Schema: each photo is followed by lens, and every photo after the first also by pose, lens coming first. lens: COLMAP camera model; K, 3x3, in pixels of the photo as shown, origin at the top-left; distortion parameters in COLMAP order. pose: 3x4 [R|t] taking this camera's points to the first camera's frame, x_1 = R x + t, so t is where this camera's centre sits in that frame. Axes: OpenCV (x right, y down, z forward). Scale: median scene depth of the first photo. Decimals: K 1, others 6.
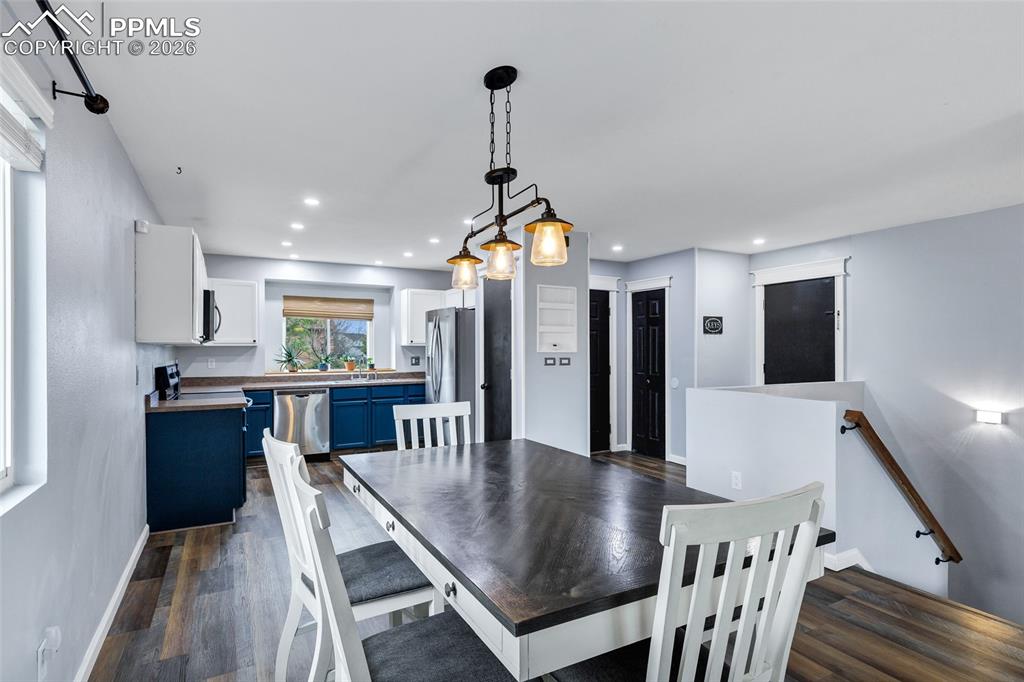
lens RADIAL K [[512.7, 0, 516.7], [0, 512.7, 350.5], [0, 0, 1]] dist [0.002818, -0.002090]
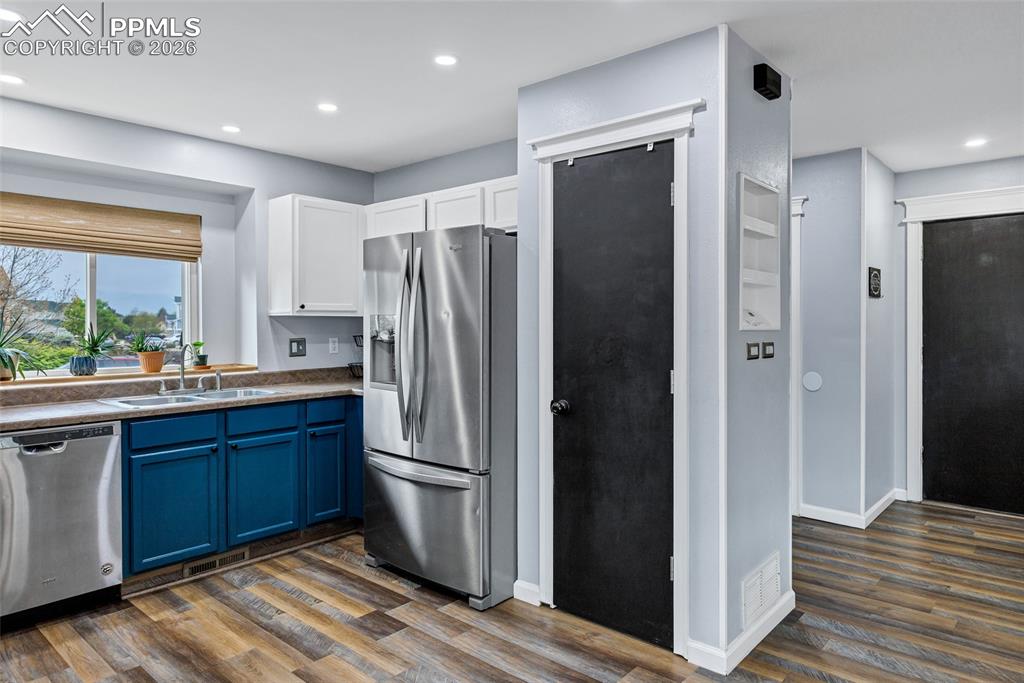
lens RADIAL K [[642.0, 0, 525.9], [0, 642.0, 322.5], [0, 0, 1]] dist [0.007563, -0.004347]
pose [[0.939087, 0.001551, 0.343675, -0.225624], [-0.000241, 0.999993, -0.003854, -0.000816], [-0.343679, 0.003536, 0.939081, 0.394838]]
